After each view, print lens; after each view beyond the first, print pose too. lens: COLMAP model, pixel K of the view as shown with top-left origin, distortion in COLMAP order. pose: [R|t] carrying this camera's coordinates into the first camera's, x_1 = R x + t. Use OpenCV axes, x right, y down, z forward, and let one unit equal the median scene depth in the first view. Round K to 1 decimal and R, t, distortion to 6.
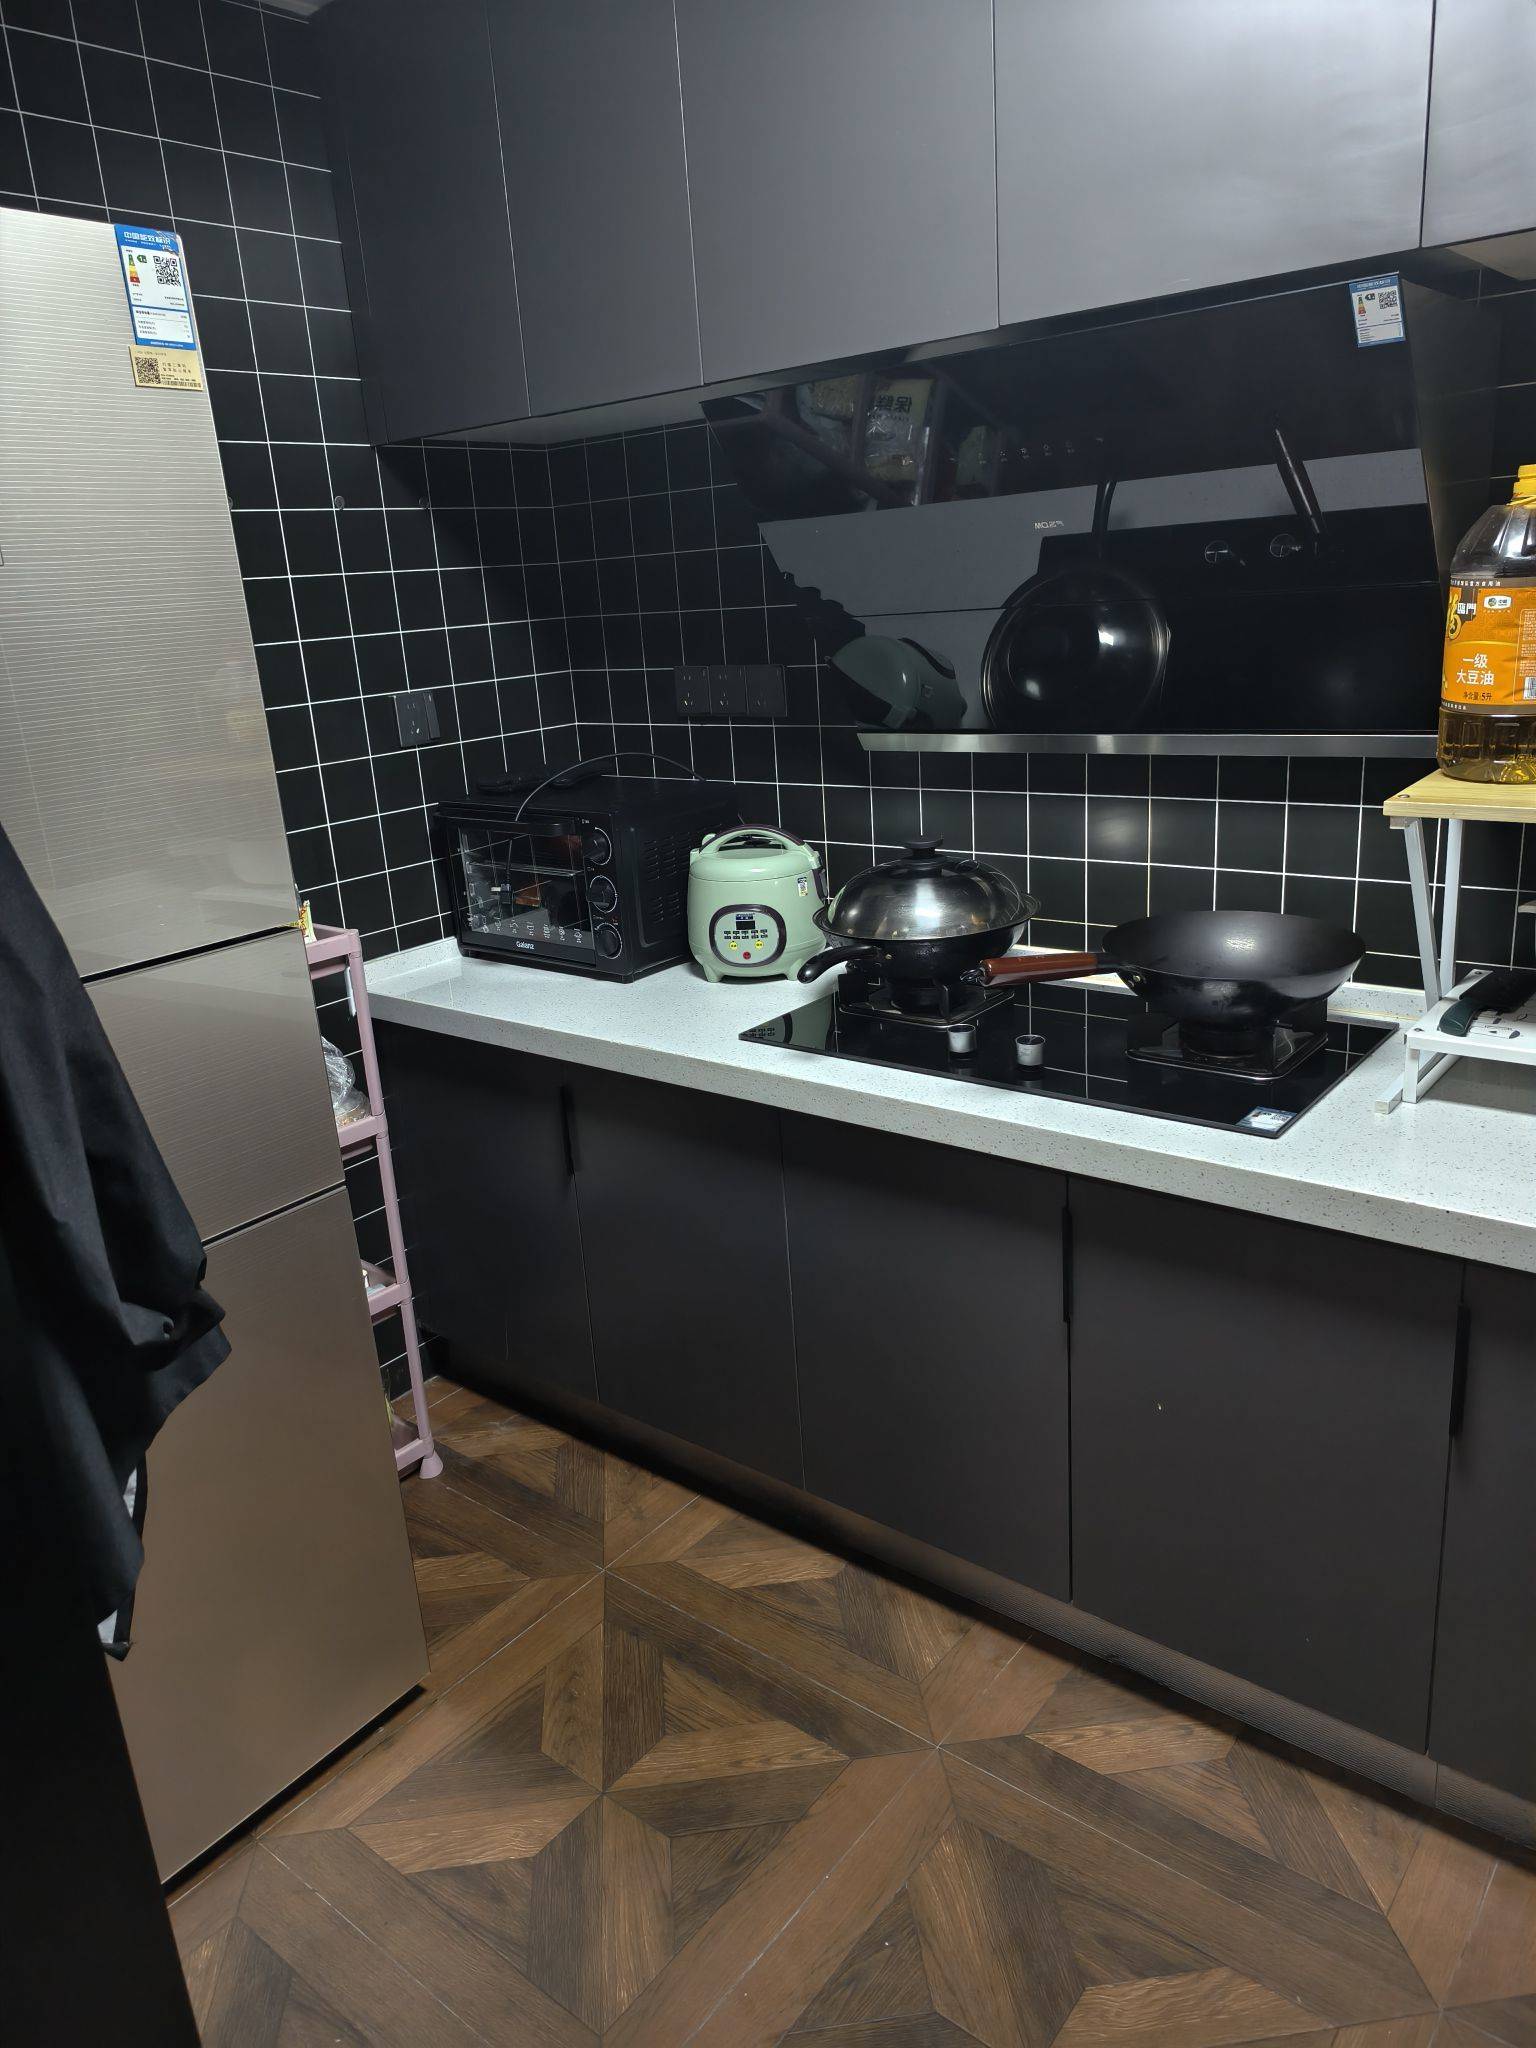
lens RADIAL K [[1425.2, 0, 772.3], [0, 1425.2, 1027.9], [0, 0, 1]] dist [0.016520, -0.012733]
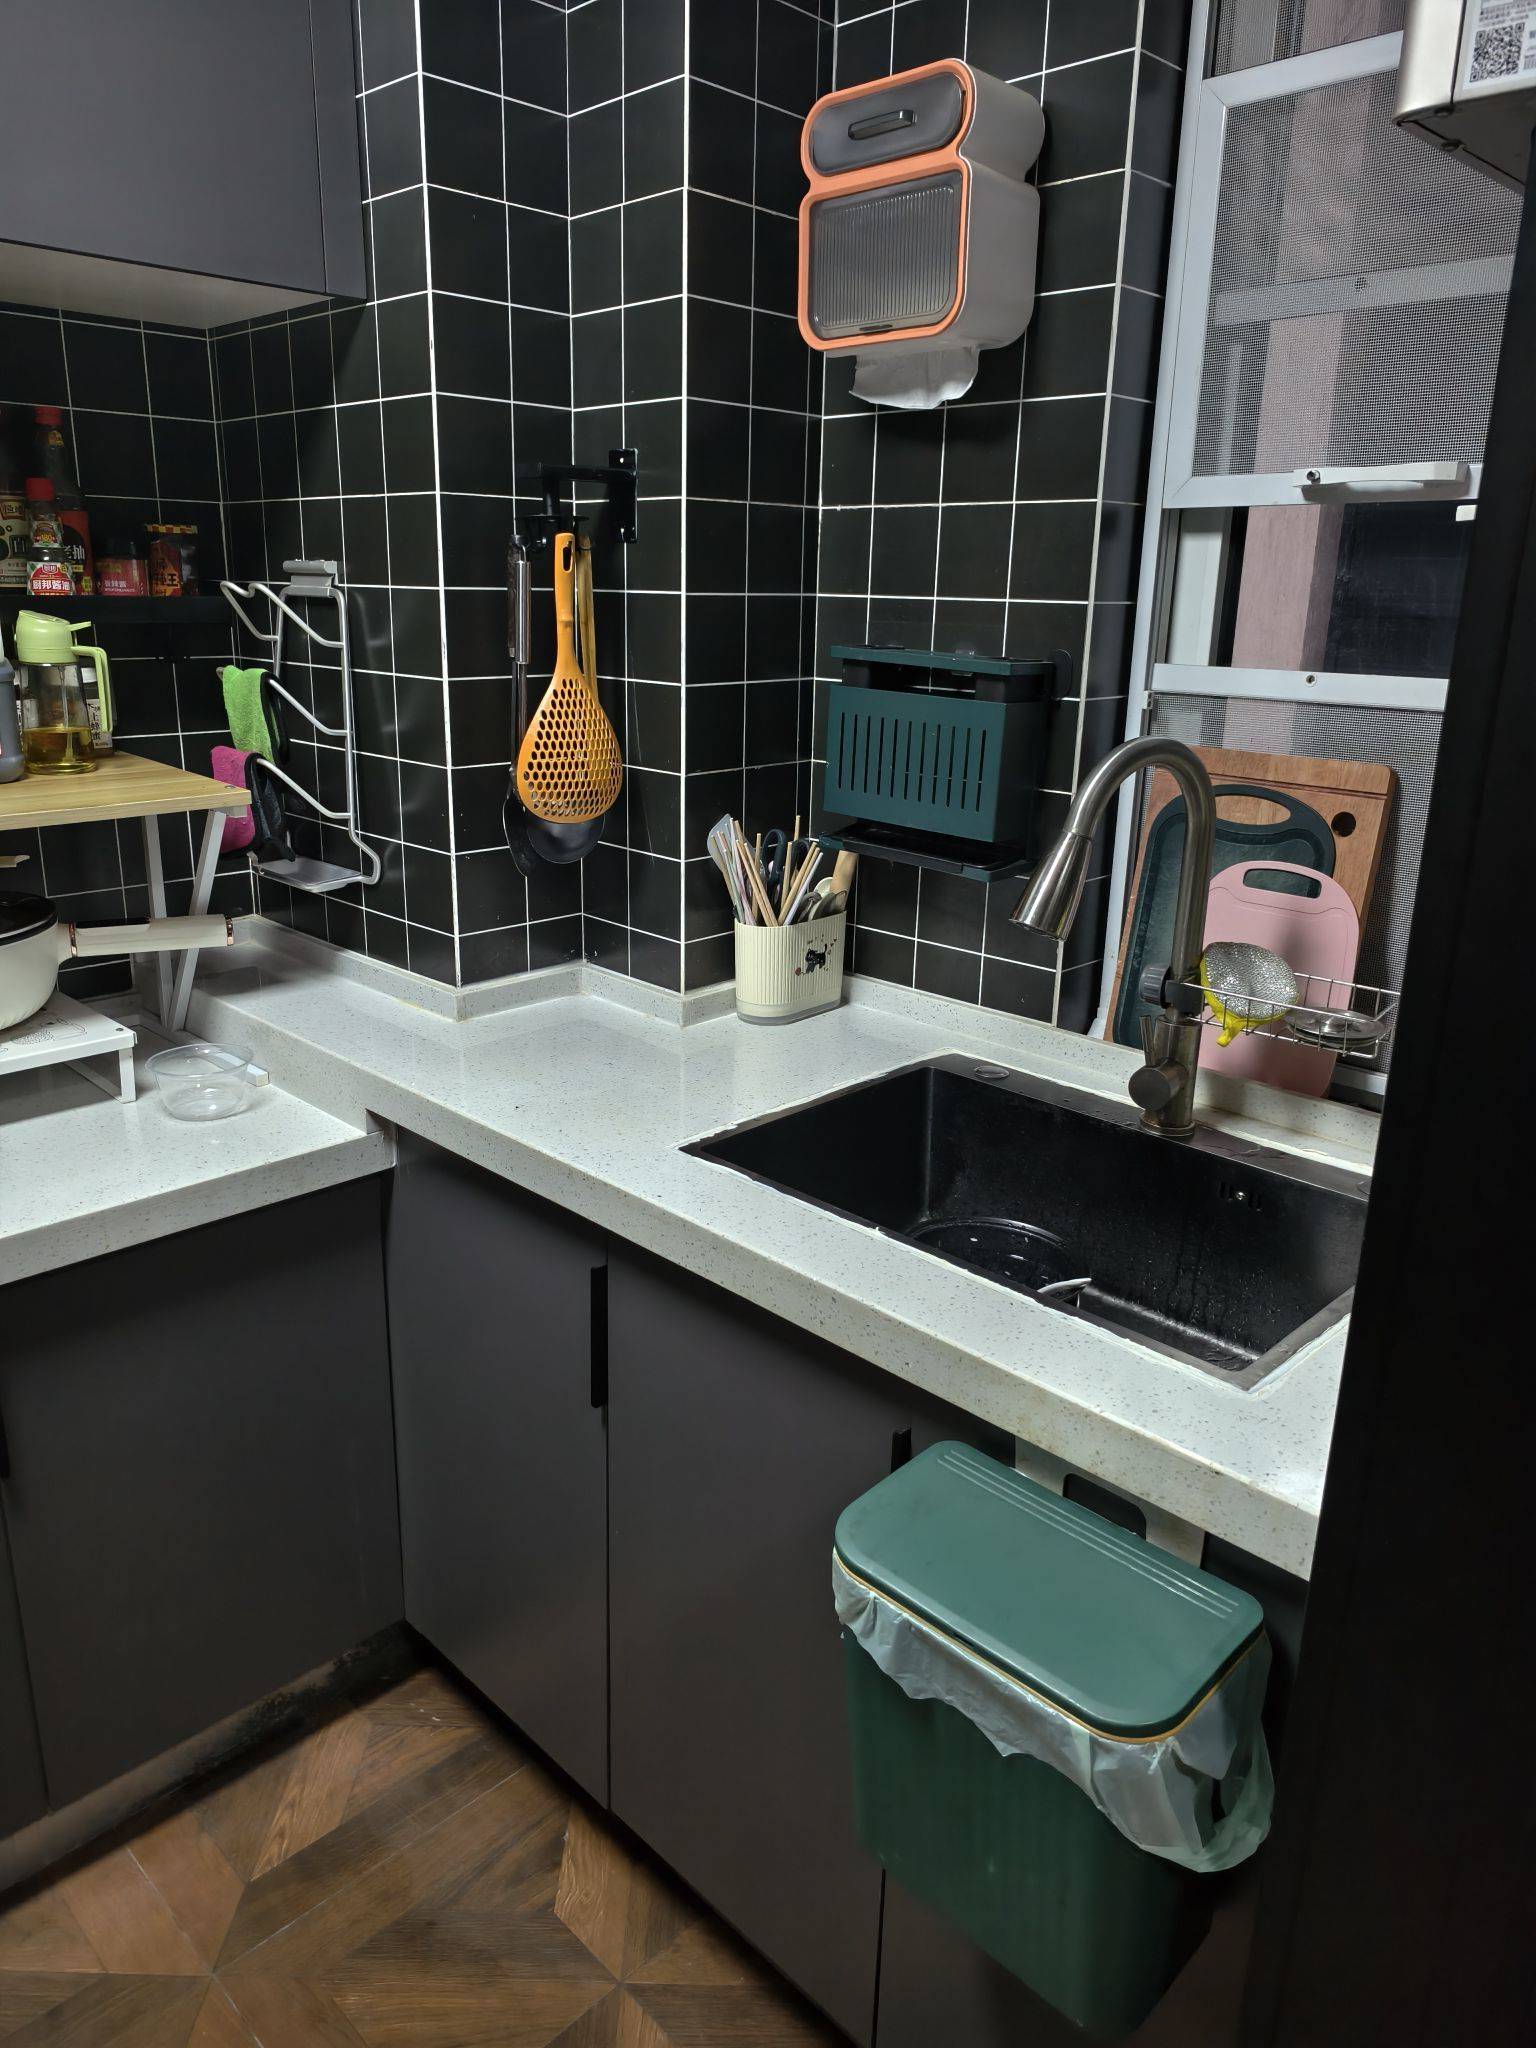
lens RADIAL K [[1425.2, 0, 772.1], [0, 1425.2, 1017.0], [0, 0, 1]] dist [0.016520, -0.012733]
pose [[0.102479, -0.218046, 0.970543, -0.516947], [0.263554, 0.946763, 0.184875, -0.077113], [-0.959186, 0.236845, 0.154490, 0.439378]]
